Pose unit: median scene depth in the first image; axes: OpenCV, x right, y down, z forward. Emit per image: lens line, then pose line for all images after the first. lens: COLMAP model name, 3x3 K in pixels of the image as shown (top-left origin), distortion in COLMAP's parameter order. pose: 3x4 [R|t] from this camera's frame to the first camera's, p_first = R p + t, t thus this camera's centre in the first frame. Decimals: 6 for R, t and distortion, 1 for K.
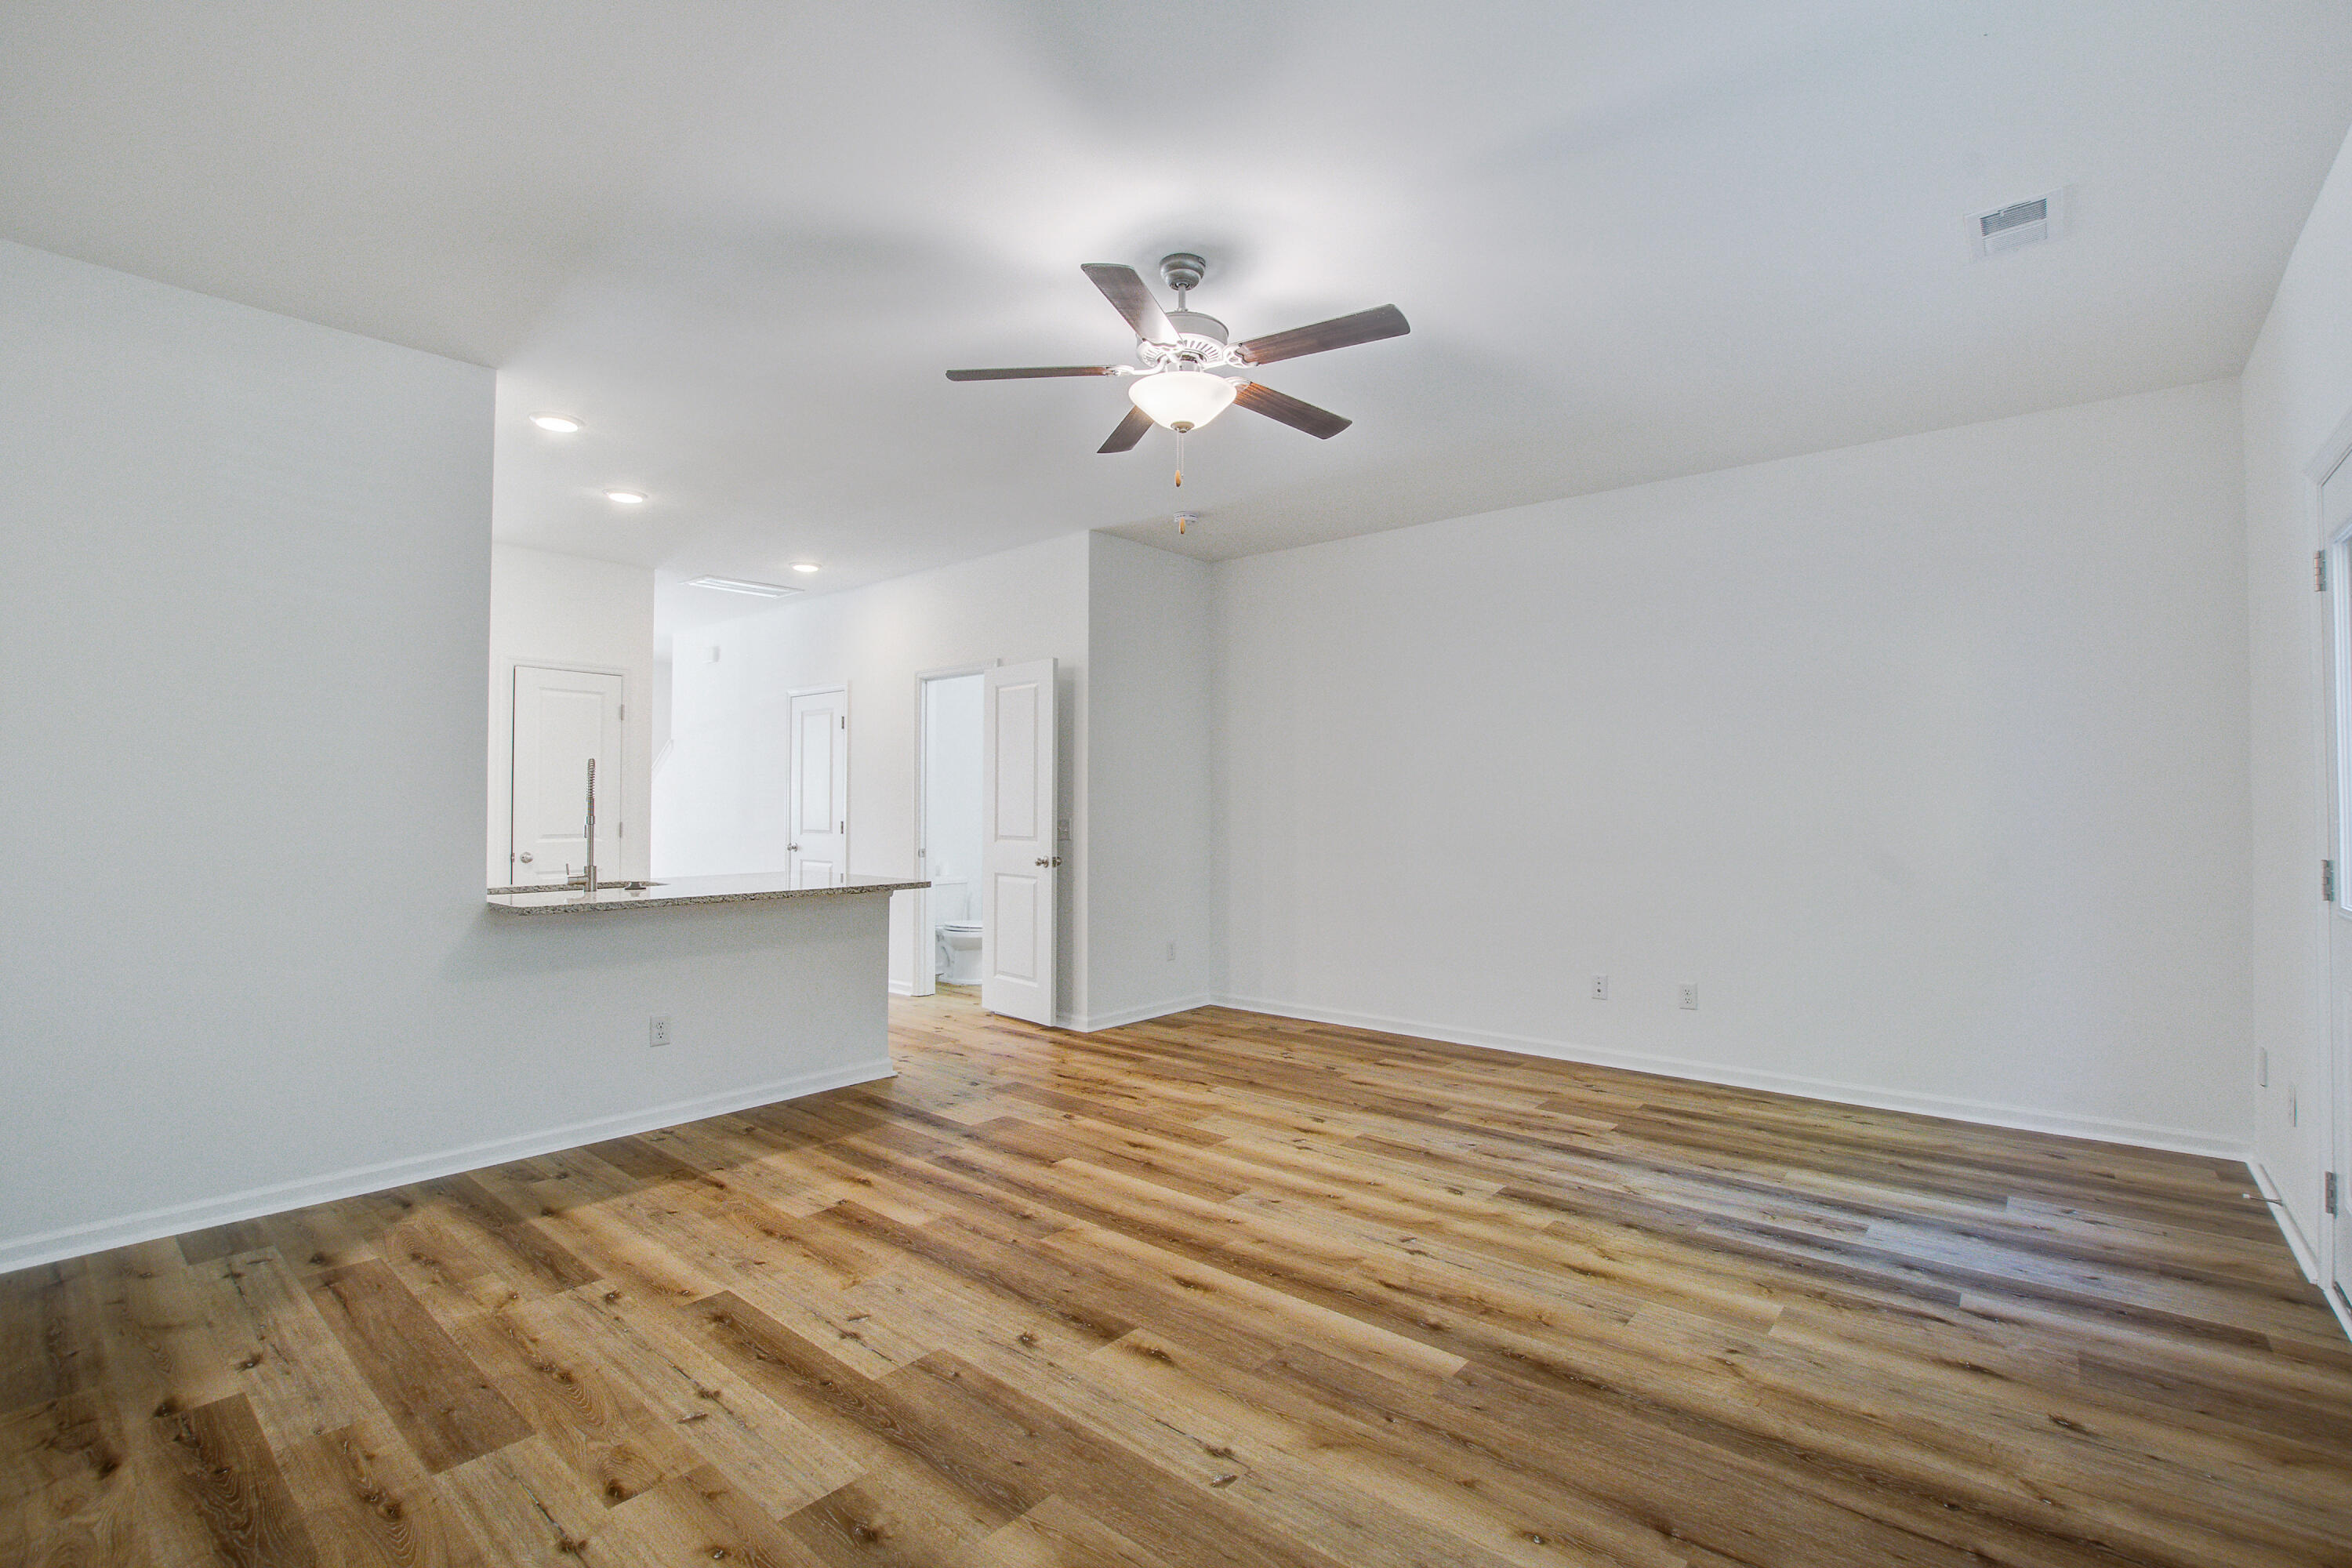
lens RADIAL K [[1056.6, 0, 1180.8], [0, 1056.6, 792.1], [0, 0, 1]] dist [-0.024946, 0.000168]
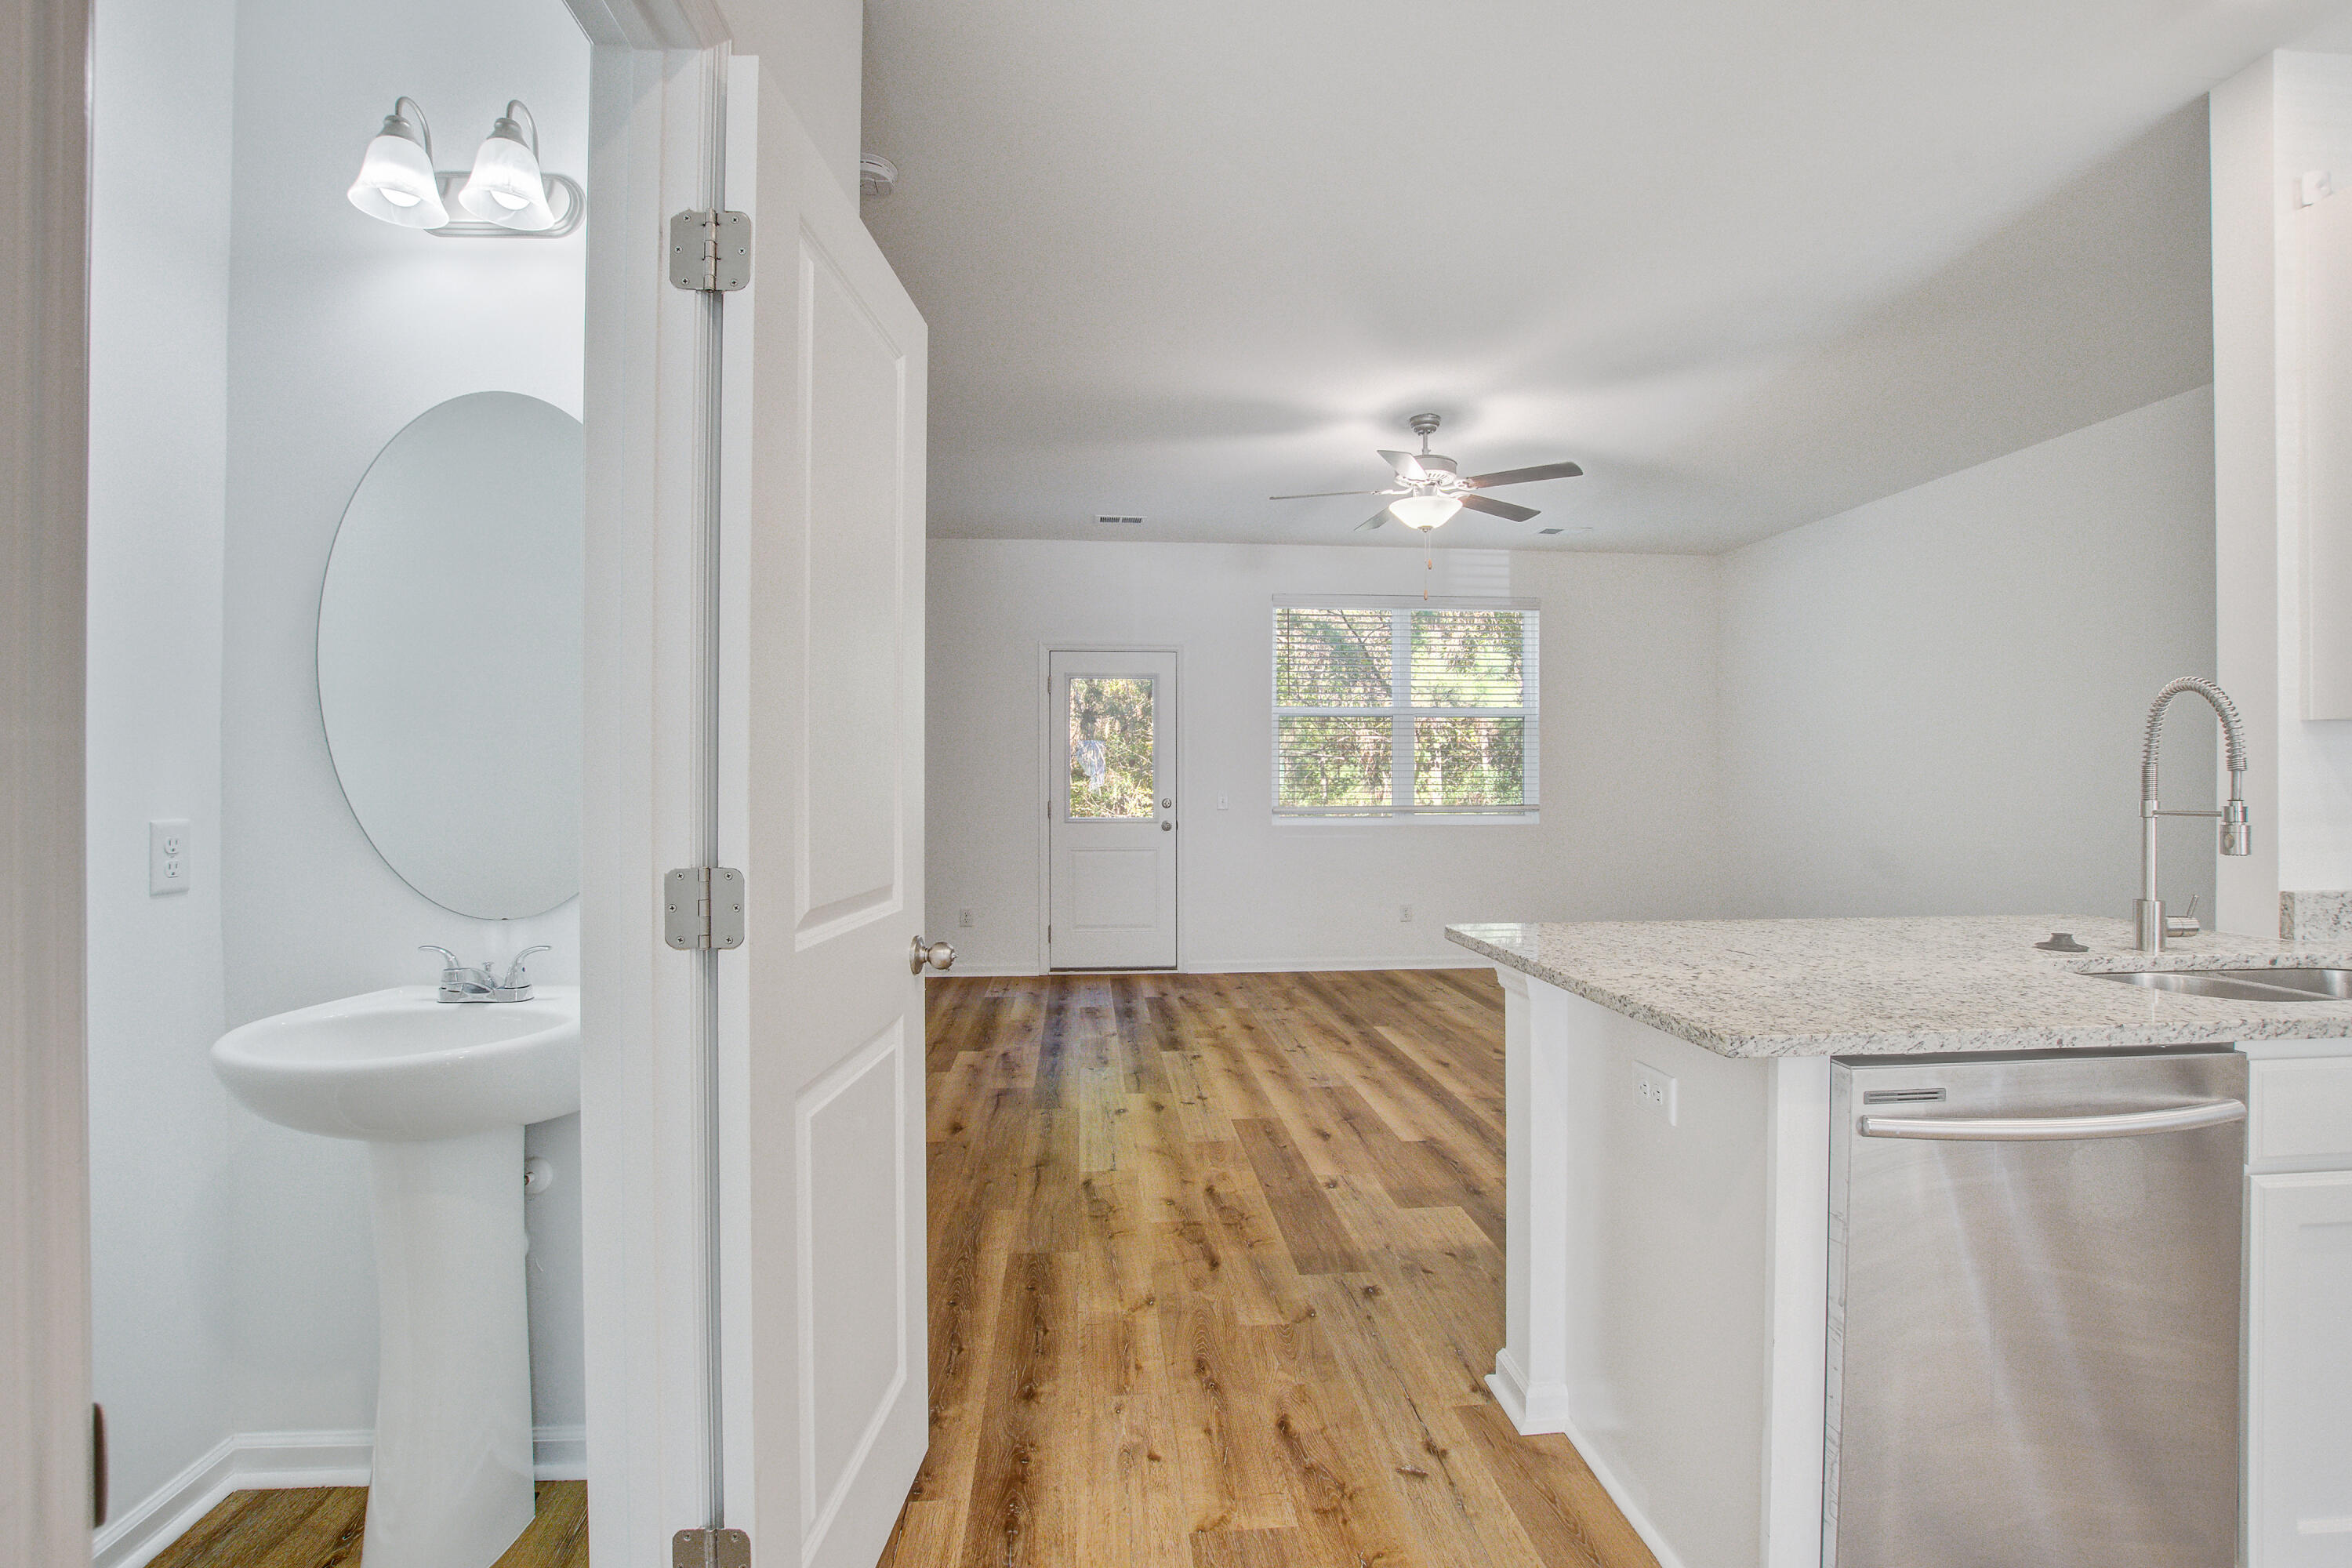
lens RADIAL K [[1056.6, 0, 1168.1], [0, 1056.6, 786.9], [0, 0, 1]] dist [-0.024946, 0.000168]
pose [[-0.712147, -0.002480, 0.702026, -0.754554], [-0.010164, 0.999925, -0.006778, 0.034283], [-0.701957, -0.011962, -0.712119, 2.204882]]
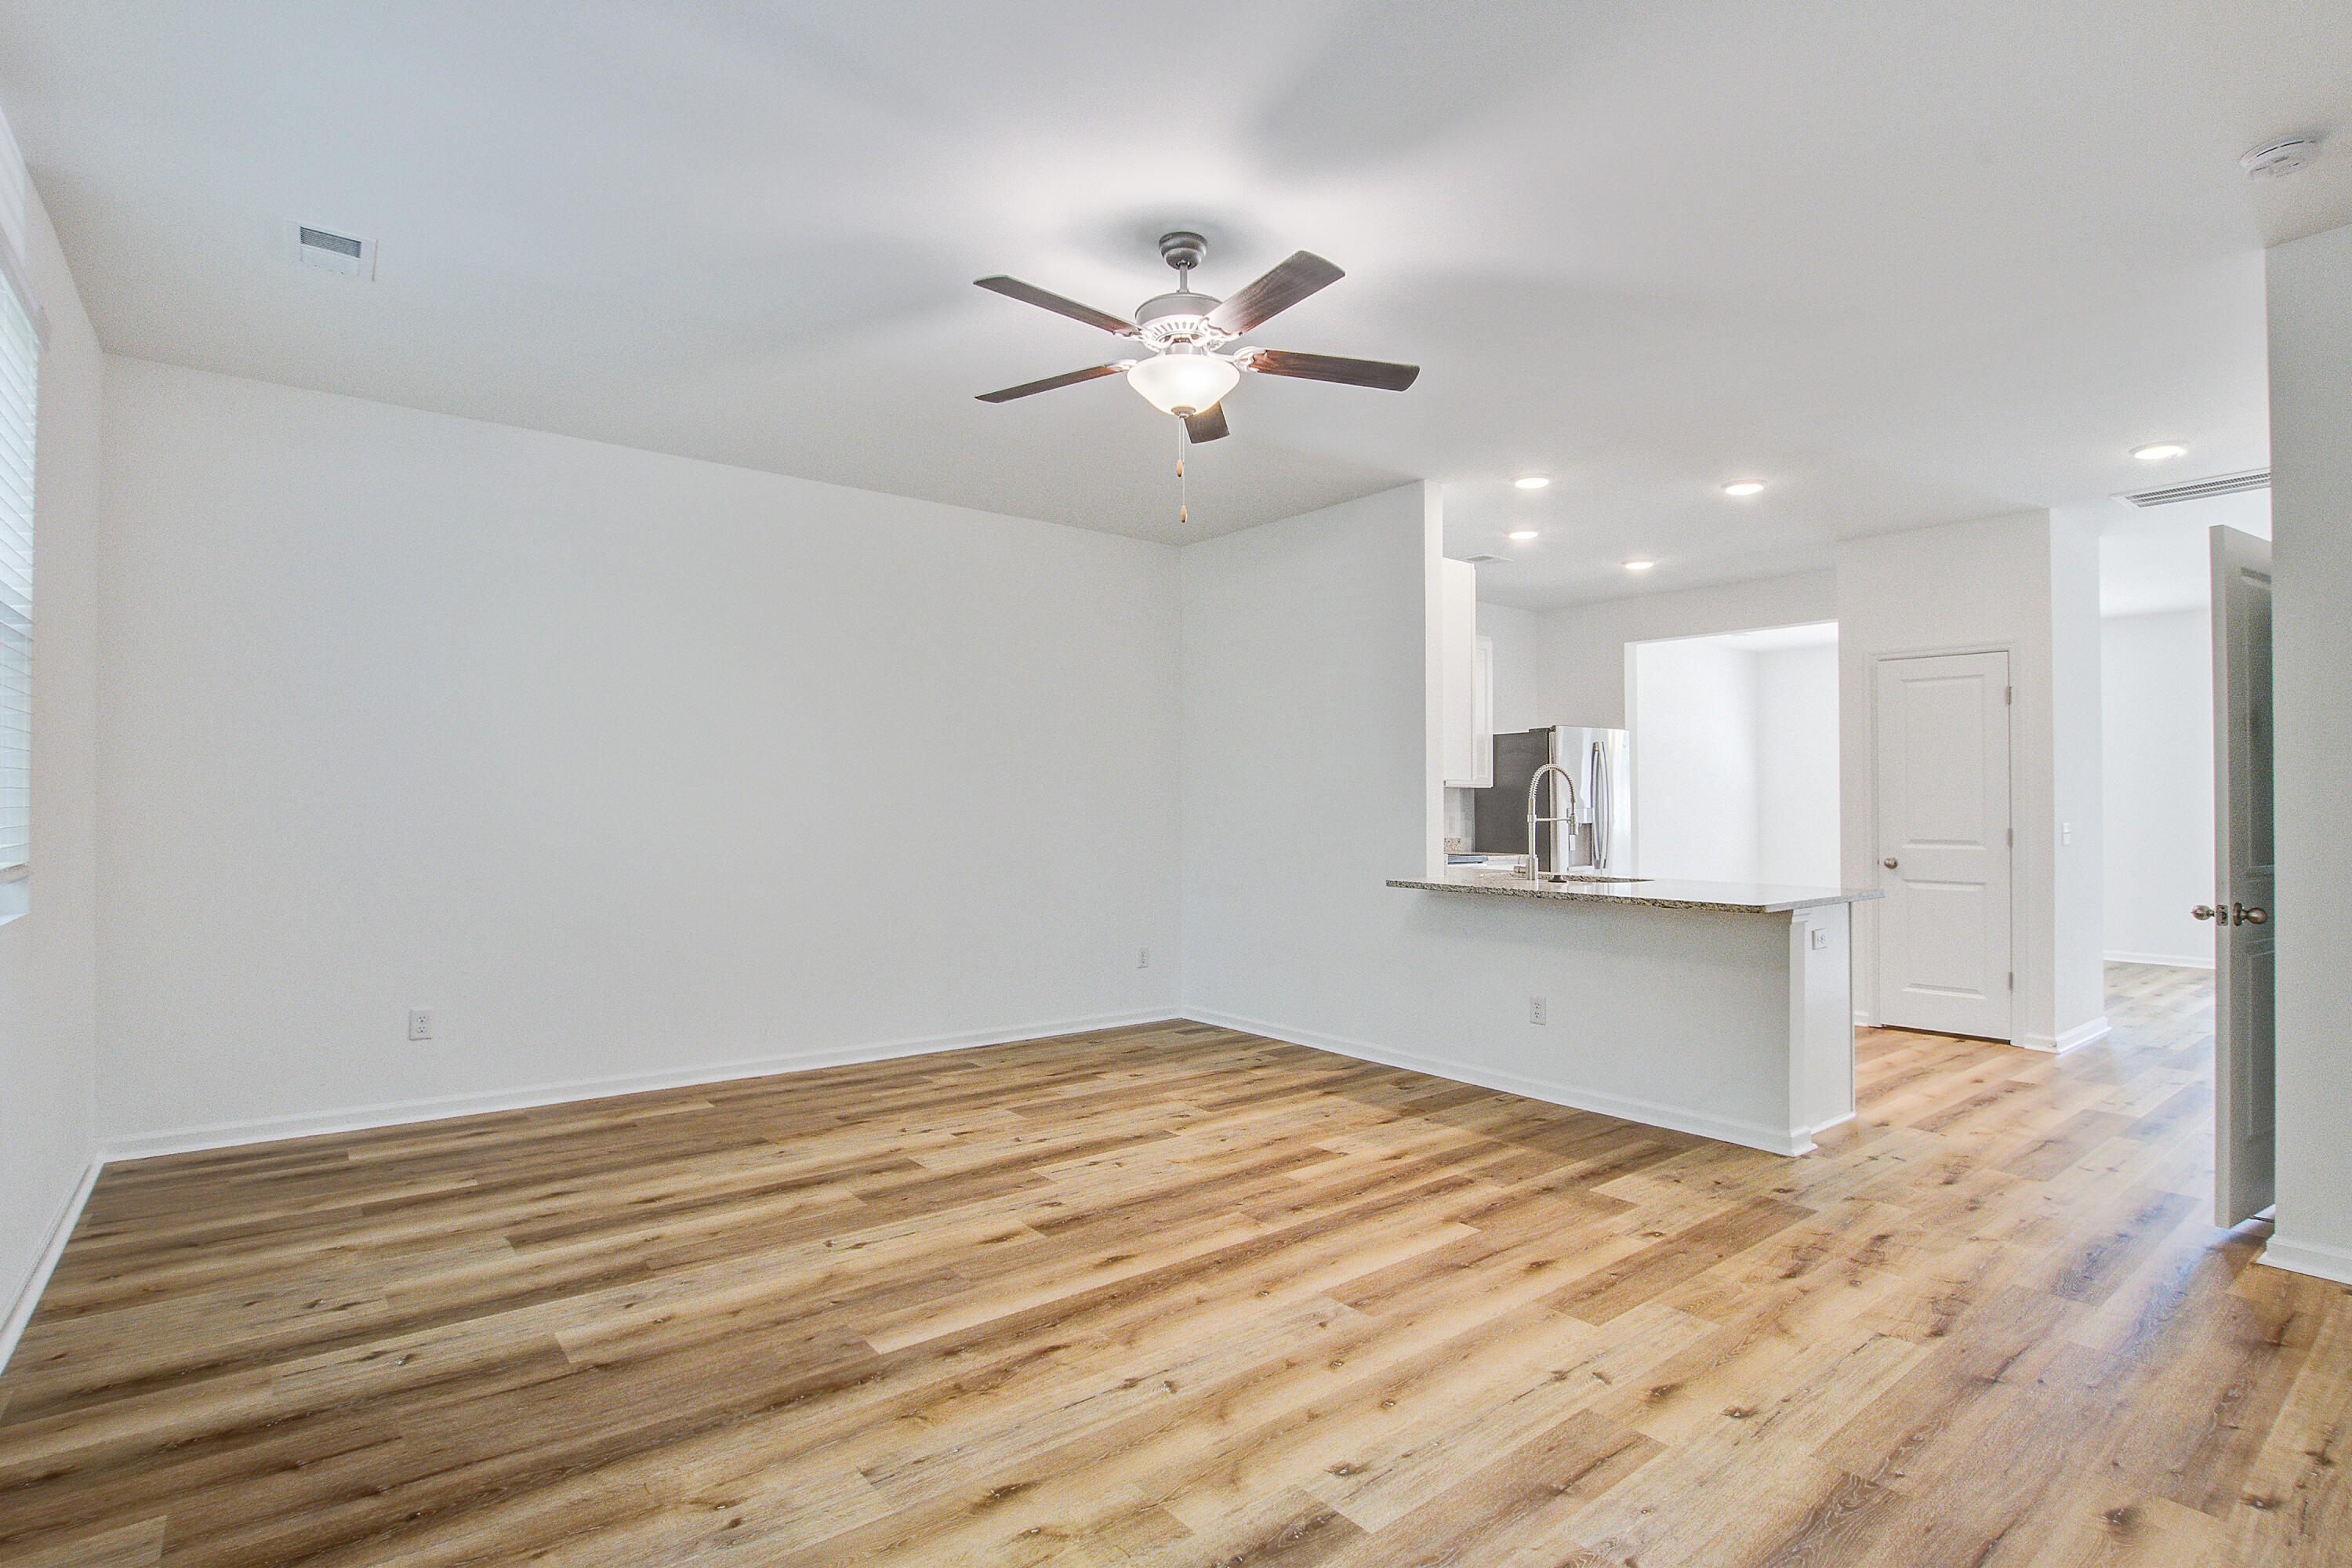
lens RADIAL K [[1125.6, 0, 1182.0], [0, 1125.6, 790.8], [0, 0, 1]] dist [-0.017375, -0.000789]
pose [[-0.187720, -0.015993, -0.982092, 0.965095], [0.011538, 0.999763, -0.018486, 0.018438], [0.982155, -0.014801, -0.187491, 1.121677]]
